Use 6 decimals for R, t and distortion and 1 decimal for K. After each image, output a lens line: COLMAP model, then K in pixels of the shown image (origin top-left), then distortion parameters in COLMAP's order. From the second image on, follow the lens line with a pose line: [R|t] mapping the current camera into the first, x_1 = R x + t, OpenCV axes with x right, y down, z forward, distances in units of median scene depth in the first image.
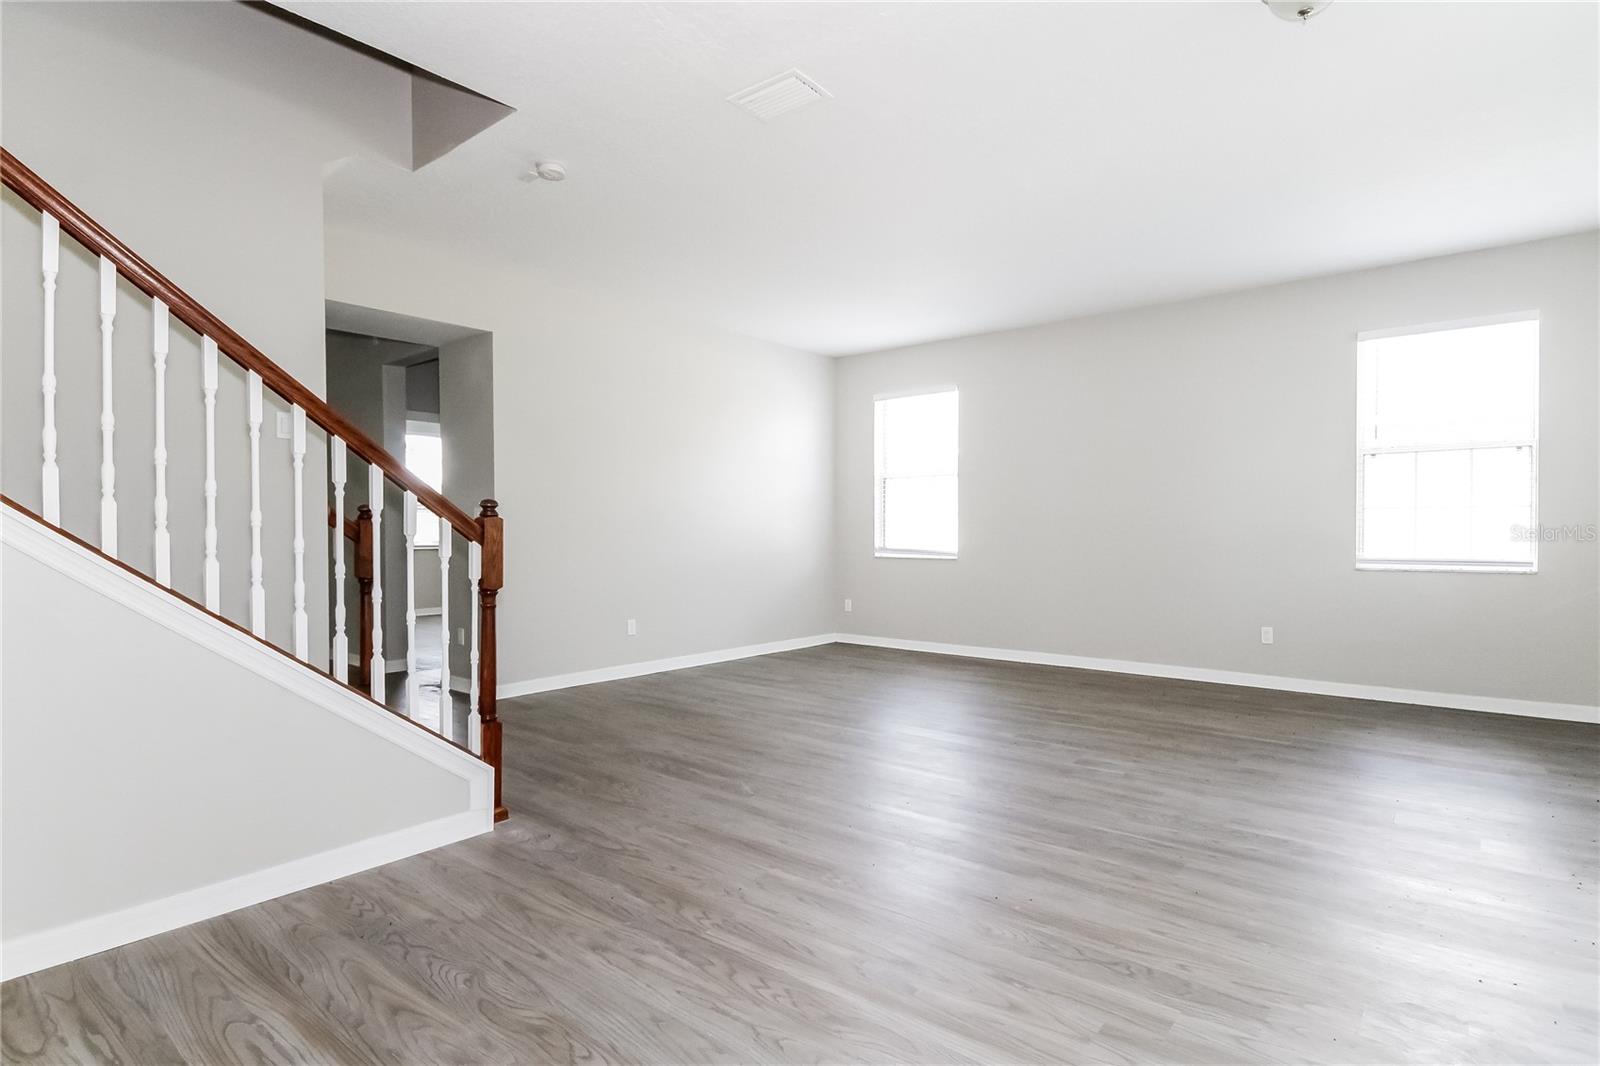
lens RADIAL K [[807.0, 0, 804.6], [0, 807.0, 528.2], [0, 0, 1]] dist [0.002930, 0.000494]
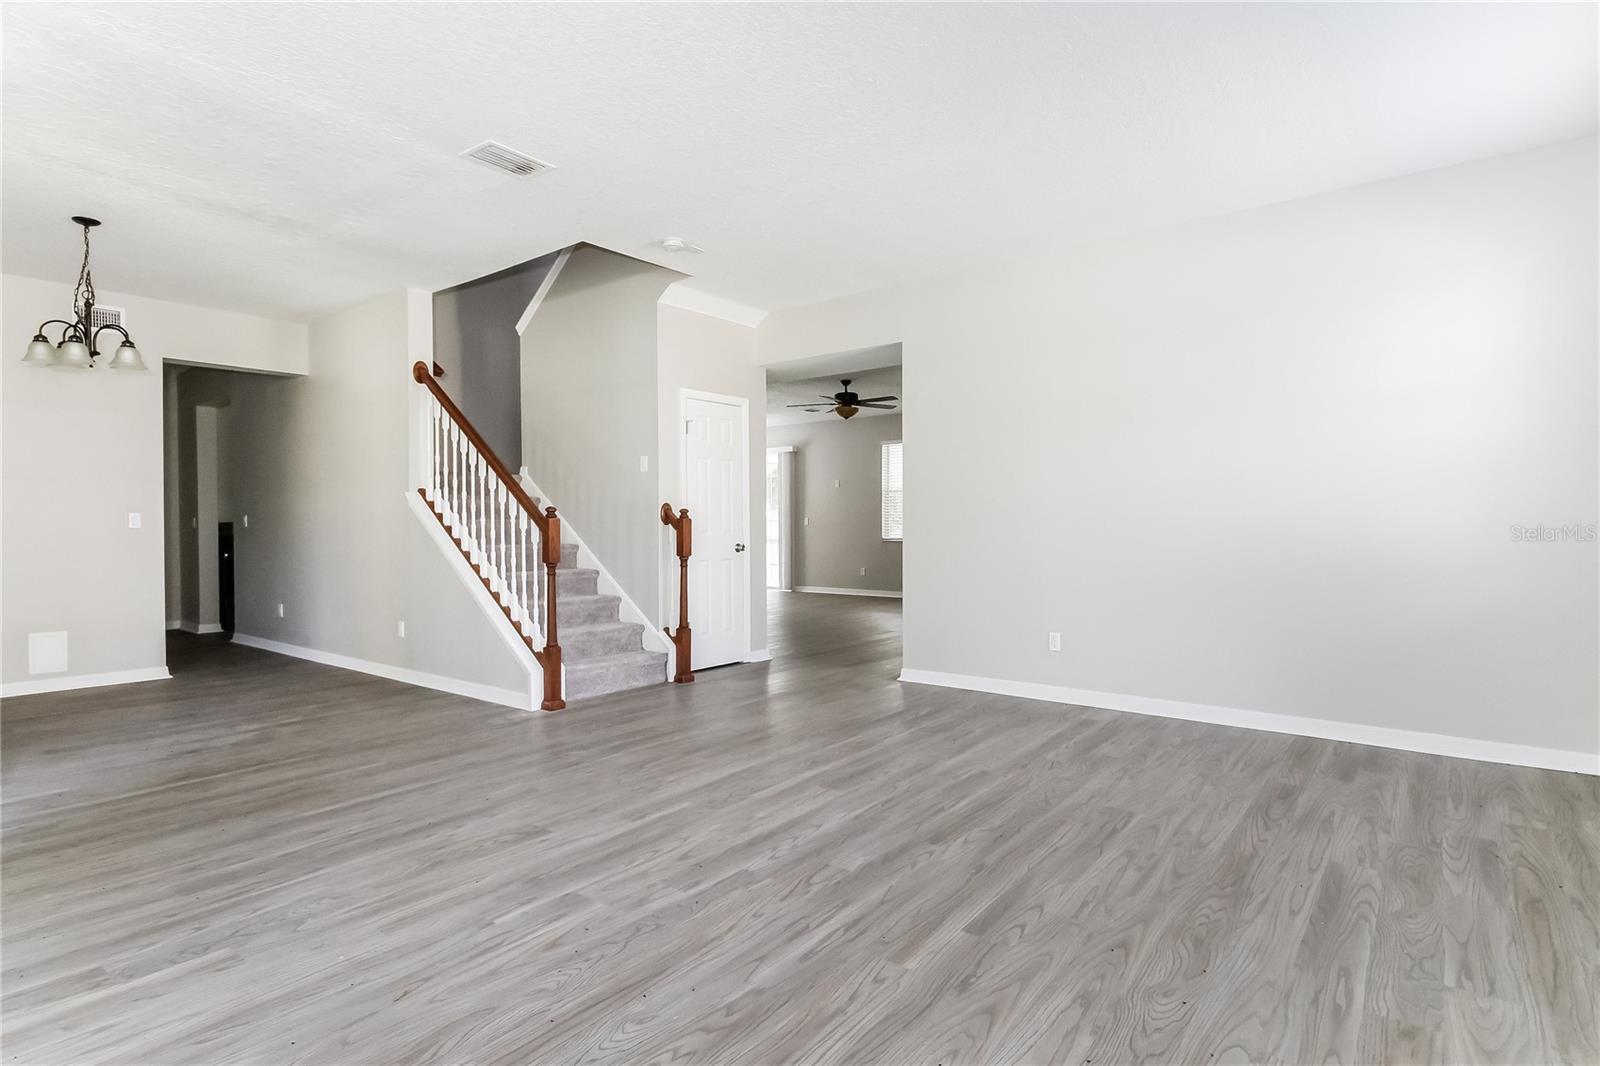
lens RADIAL K [[809.6, 0, 824.9], [0, 809.6, 527.8], [0, 0, 1]] dist [-0.005990, -0.000700]
pose [[0.039715, 0.011140, -0.999149, 1.068200], [0.019410, 0.999741, 0.011919, -0.006264], [0.999023, -0.019867, 0.039488, 1.283593]]
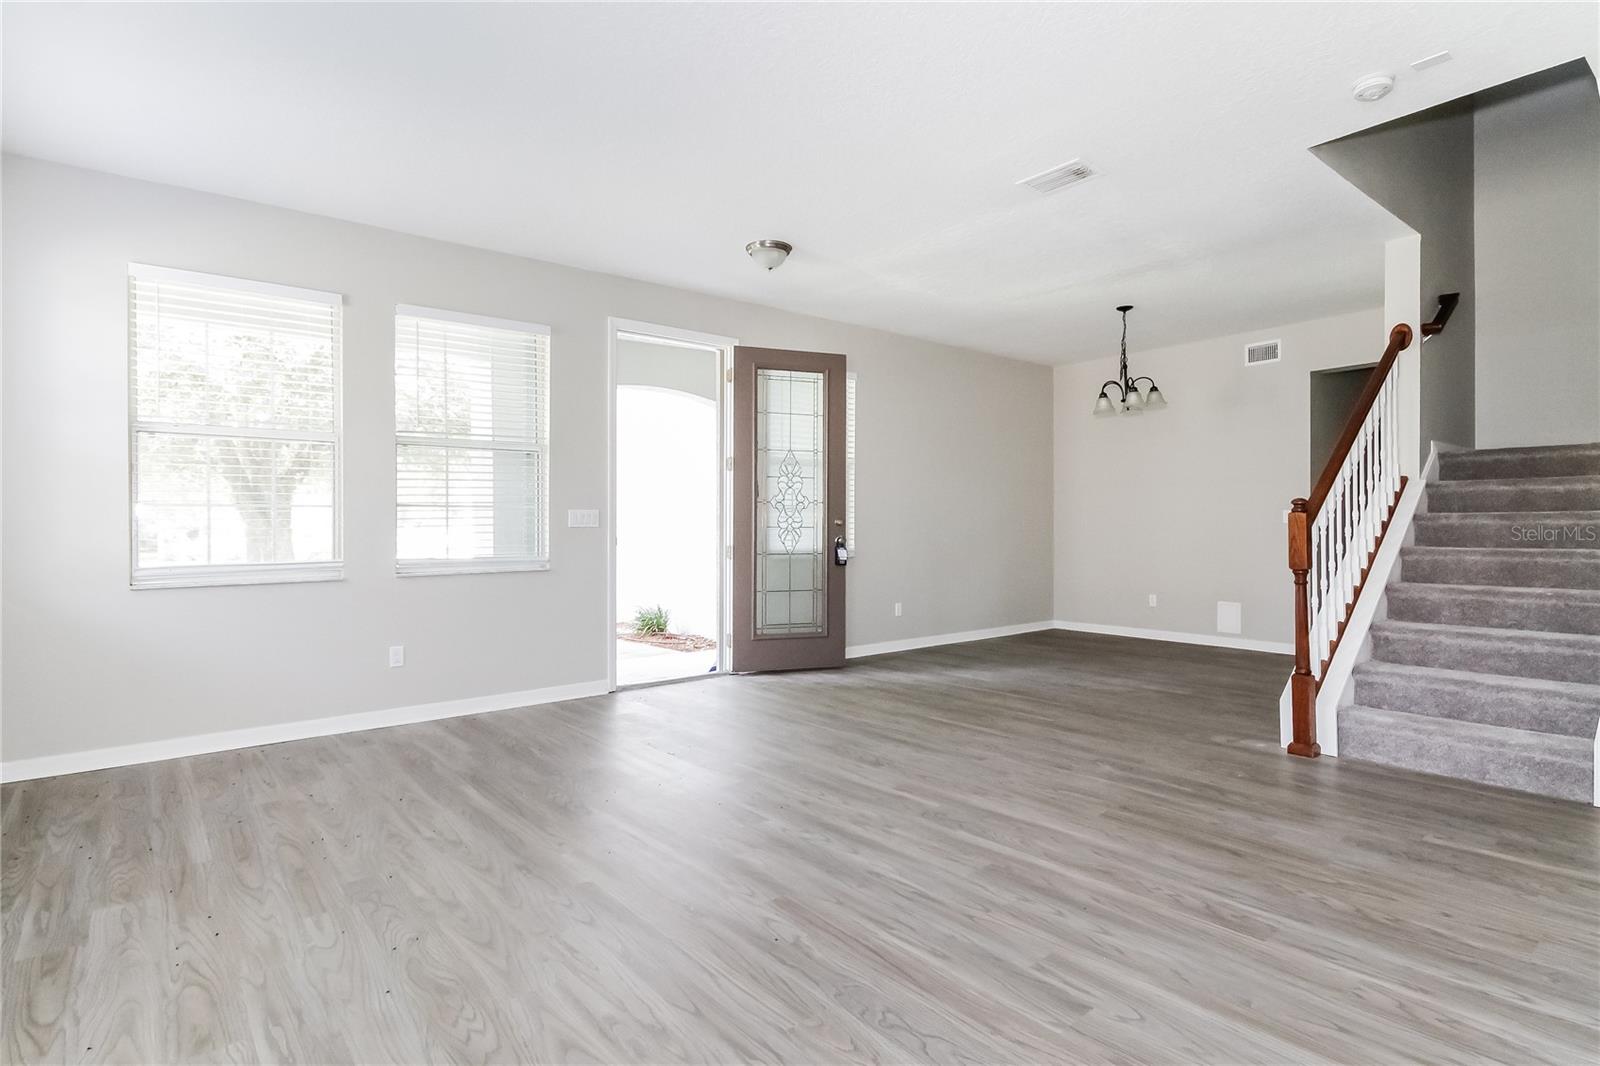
lens RADIAL K [[807.0, 0, 804.6], [0, 807.0, 528.2], [0, 0, 1]] dist [0.002930, 0.000494]
pose [[-0.981102, 0.014404, 0.192955, 0.109608], [0.011920, 0.999831, -0.014027, 0.011977], [-0.193124, -0.011462, -0.981107, 2.091249]]
